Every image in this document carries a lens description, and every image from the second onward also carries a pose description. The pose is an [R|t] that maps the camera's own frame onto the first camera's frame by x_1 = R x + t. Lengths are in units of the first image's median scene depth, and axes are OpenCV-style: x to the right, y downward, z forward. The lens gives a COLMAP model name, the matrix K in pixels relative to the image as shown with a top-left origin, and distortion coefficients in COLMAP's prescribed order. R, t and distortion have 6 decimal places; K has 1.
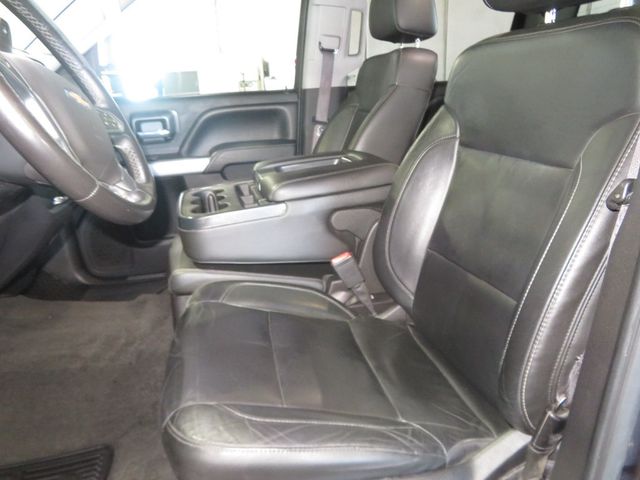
lens RADIAL K [[455.1, 0, 320.2], [0, 455.1, 241.0], [0, 0, 1]] dist [-0.008541, 0.007755]
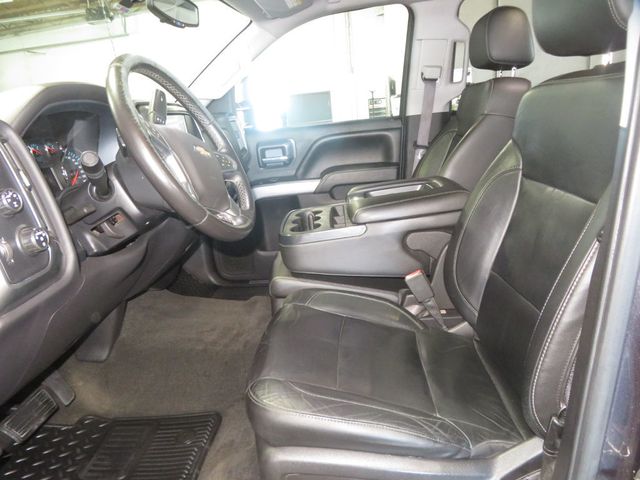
lens RADIAL K [[455.1, 0, 321.9], [0, 455.1, 238.7], [0, 0, 1]] dist [-0.008541, 0.007755]
pose [[0.962026, 0.032882, -0.270971, 0.135314], [-0.041699, 0.998769, -0.026847, -0.011902], [0.269754, 0.037127, 0.962213, -0.154929]]
